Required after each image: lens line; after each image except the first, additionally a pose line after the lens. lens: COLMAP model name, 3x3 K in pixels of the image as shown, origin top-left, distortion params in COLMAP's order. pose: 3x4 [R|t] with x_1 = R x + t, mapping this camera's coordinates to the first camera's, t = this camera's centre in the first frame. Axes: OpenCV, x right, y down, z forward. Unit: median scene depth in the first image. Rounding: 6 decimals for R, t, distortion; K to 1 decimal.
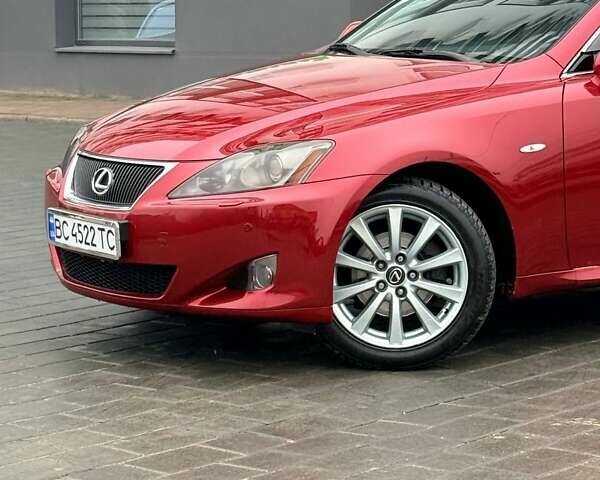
lens RADIAL K [[2155.4, 0, 300.0], [0, 2155.4, 240.0], [0, 0, 1]] dist [0.081950, 0.342263]
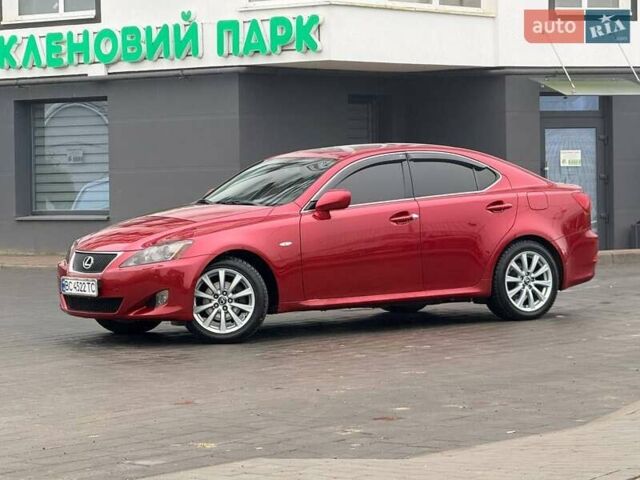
lens RADIAL K [[2550.0, 0, 320.0], [0, 2550.0, 240.0], [0, 0, 1]] dist [0.167867, 2.537749]
pose [[0.999422, -0.013285, 0.031301, 0.063243], [0.015936, 0.996168, -0.086001, 0.181524], [-0.030039, 0.086450, 0.995803, -1.623126]]
